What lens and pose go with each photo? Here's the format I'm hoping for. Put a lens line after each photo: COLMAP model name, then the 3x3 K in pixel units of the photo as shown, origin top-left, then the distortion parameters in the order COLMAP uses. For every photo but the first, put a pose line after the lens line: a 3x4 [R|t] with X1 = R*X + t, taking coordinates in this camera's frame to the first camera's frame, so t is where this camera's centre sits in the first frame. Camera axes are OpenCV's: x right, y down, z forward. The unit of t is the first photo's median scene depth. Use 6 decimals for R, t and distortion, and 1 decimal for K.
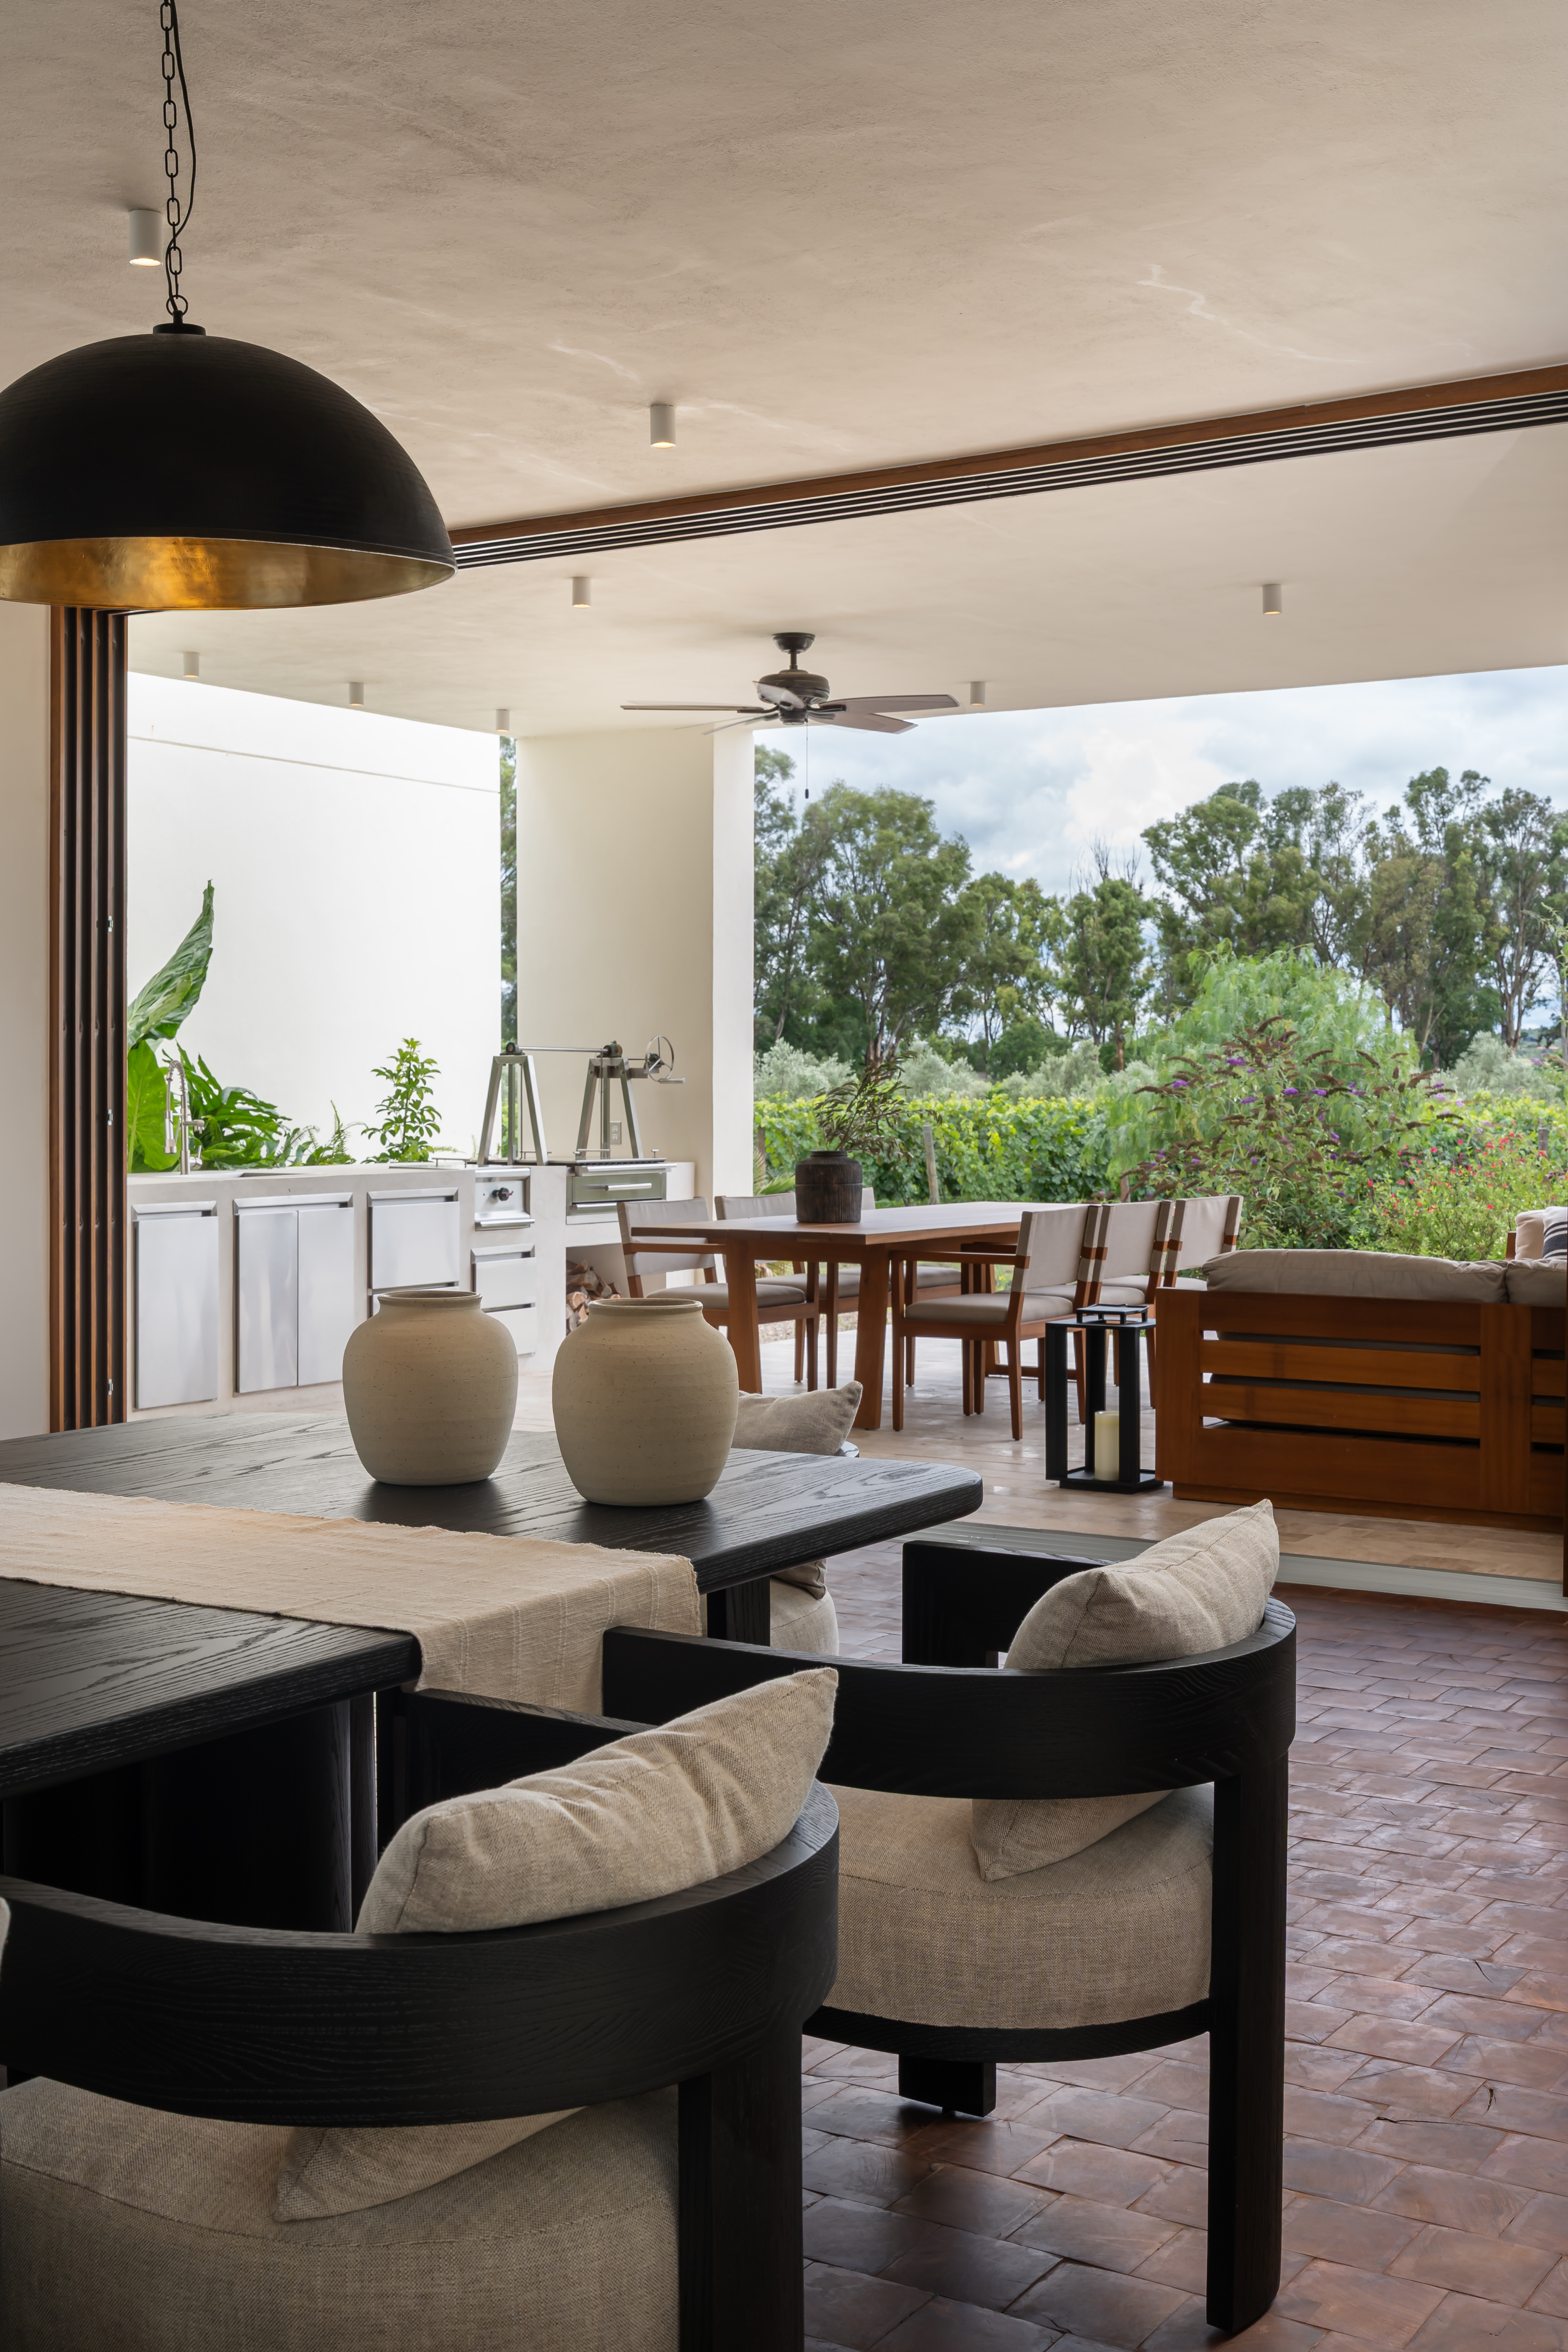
lens RADIAL K [[2657.6, 0, 792.3], [0, 2657.6, 1159.1], [0, 0, 1]] dist [-0.009953, 0.002844]
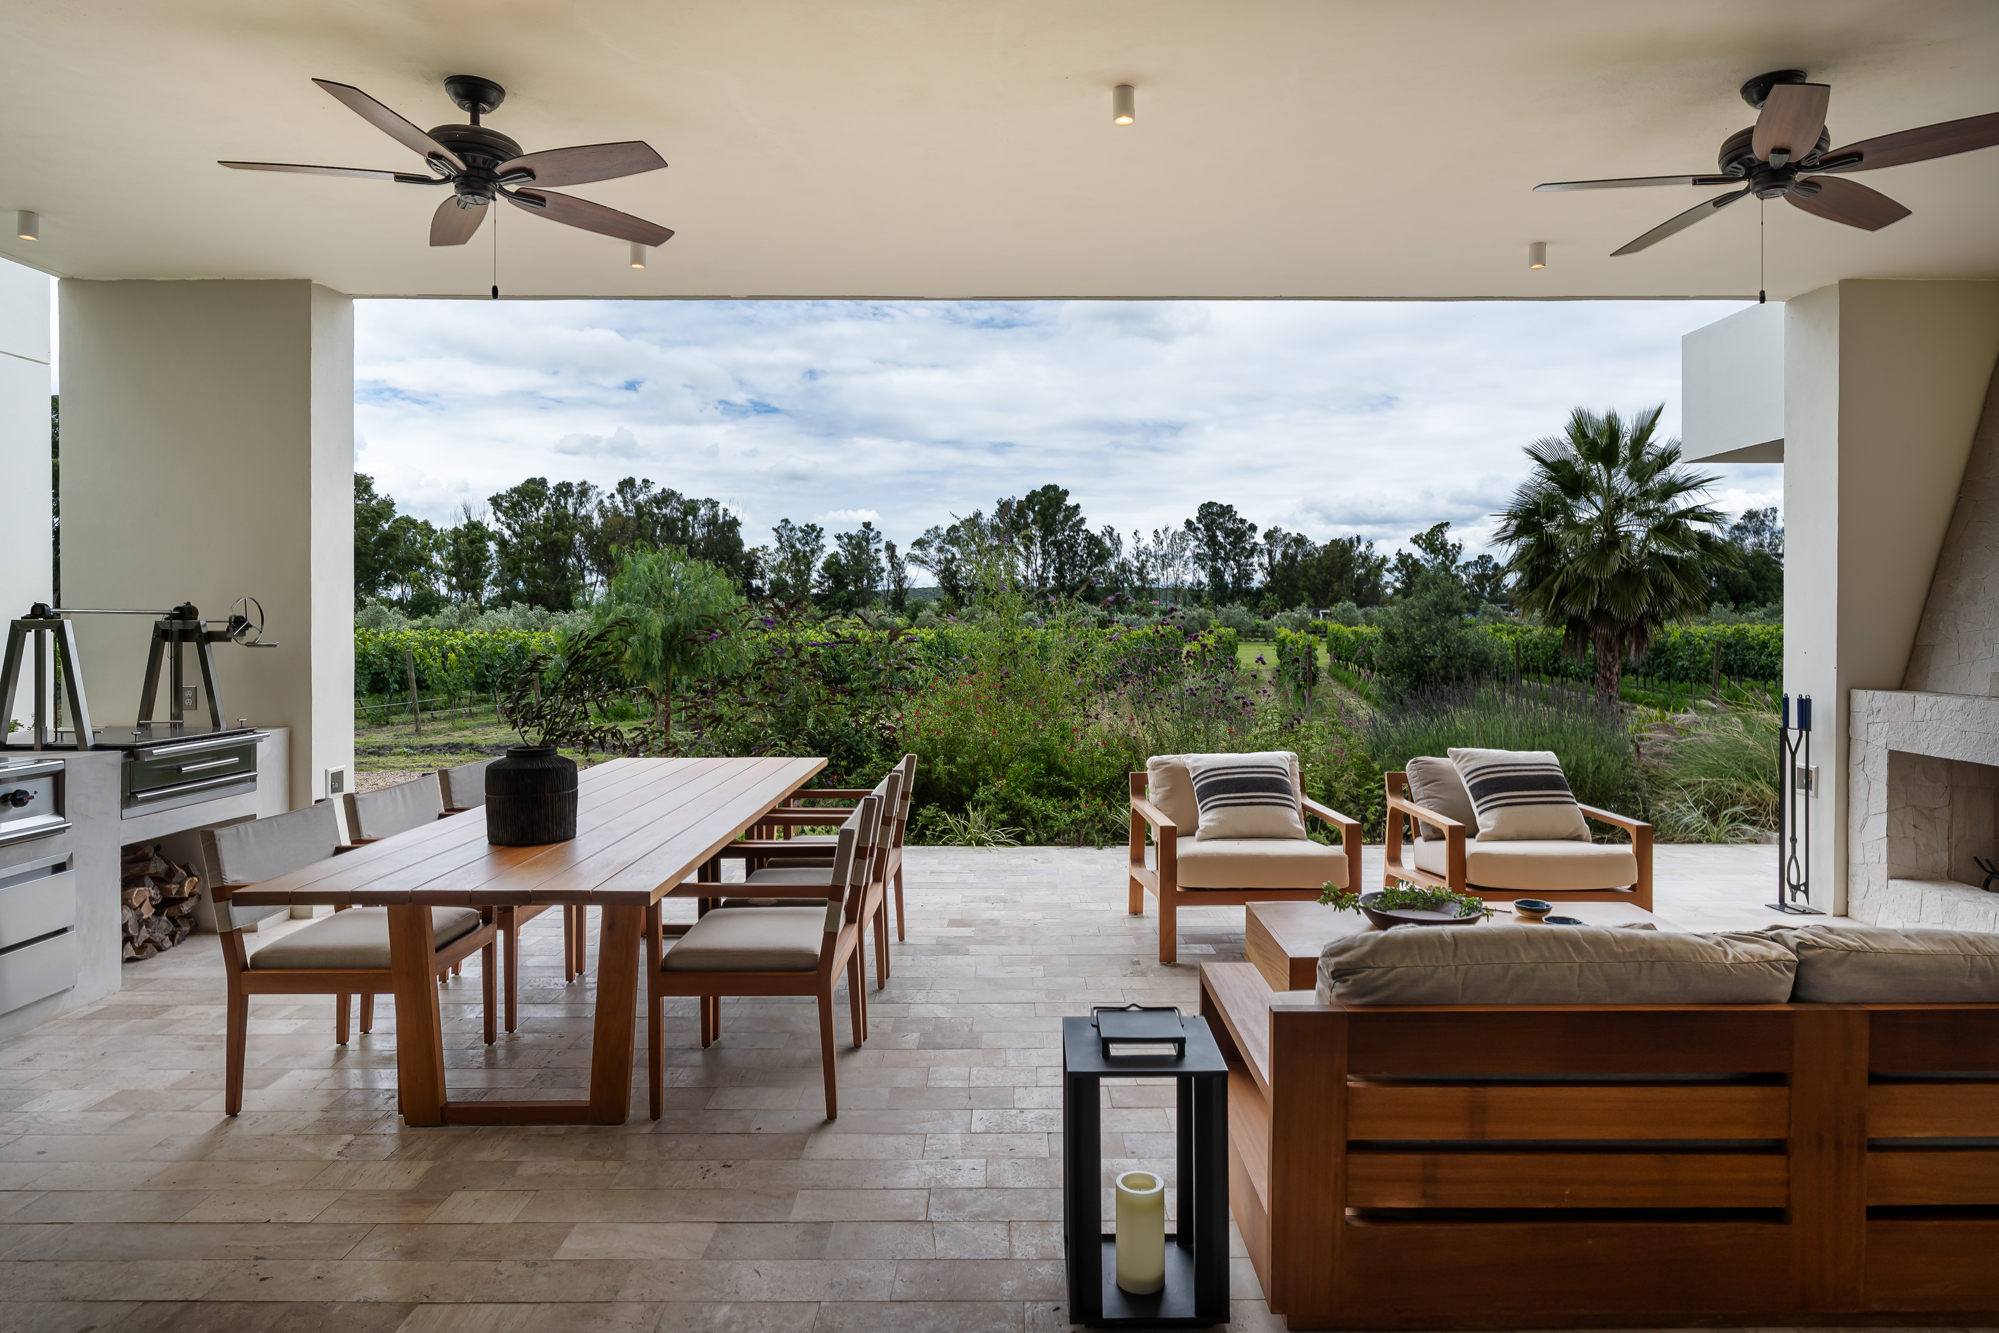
lens RADIAL K [[1144.9, 0, 1007.3], [0, 1144.9, 631.7], [0, 0, 1]] dist [-0.003289, -0.000929]
pose [[0.845764, -0.007134, 0.533509, -0.037247], [0.016216, 0.999792, -0.012337, -0.024044], [-0.533310, 0.019086, 0.845705, 0.501222]]
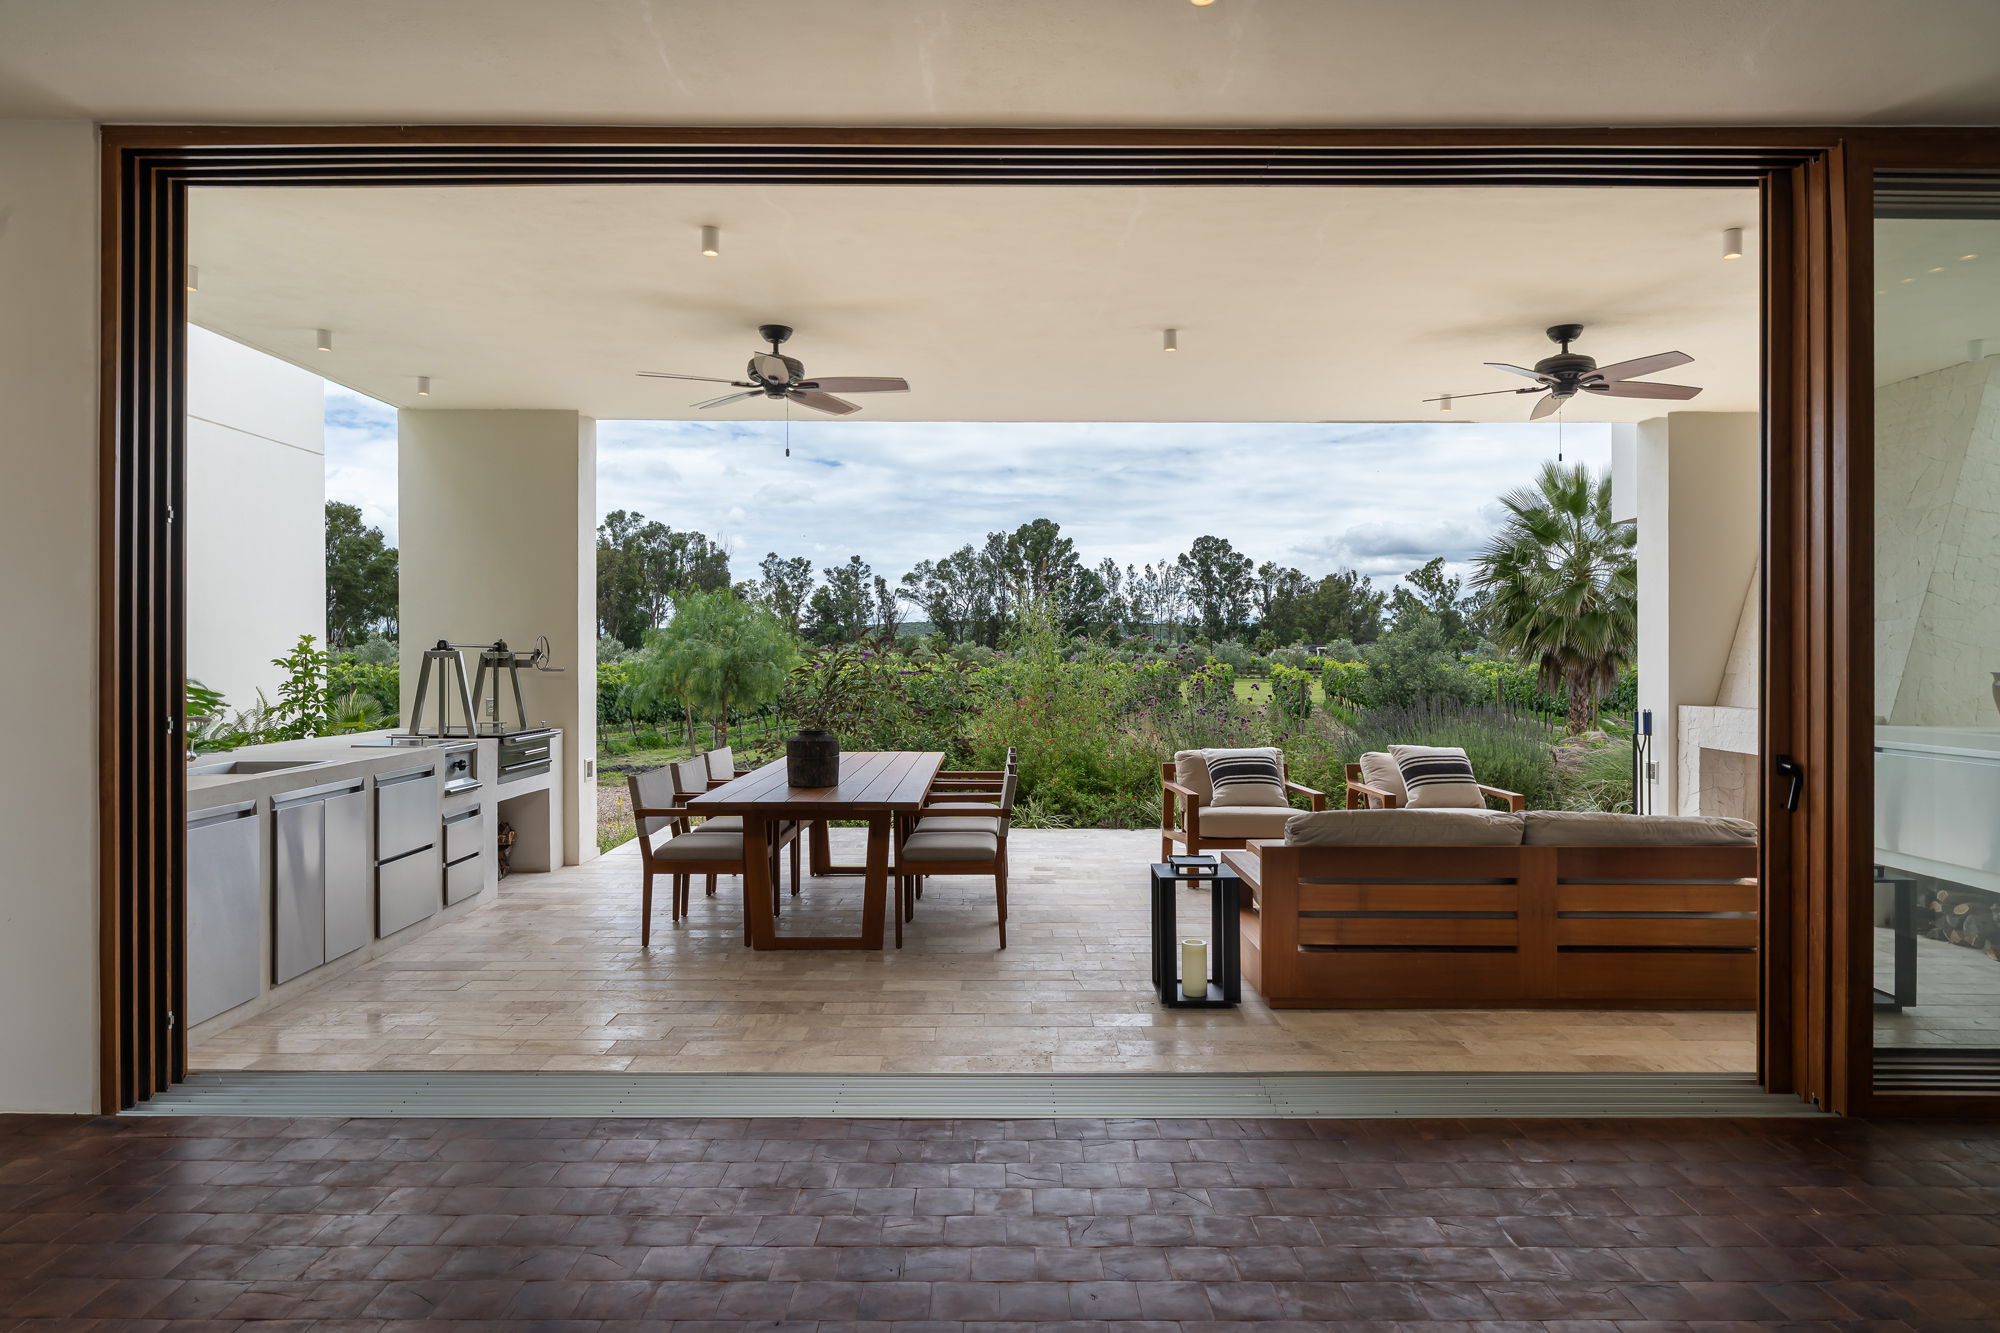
lens RADIAL K [[1173.0, 0, 1000.0], [0, 1173.0, 666.5], [0, 0, 1]] dist [-0.005904, -0.001369]
pose [[0.844289, -0.003920, 0.535874, -0.168492], [0.013292, 0.999819, -0.013629, -0.019327], [-0.535723, 0.018629, 0.844188, 0.368987]]
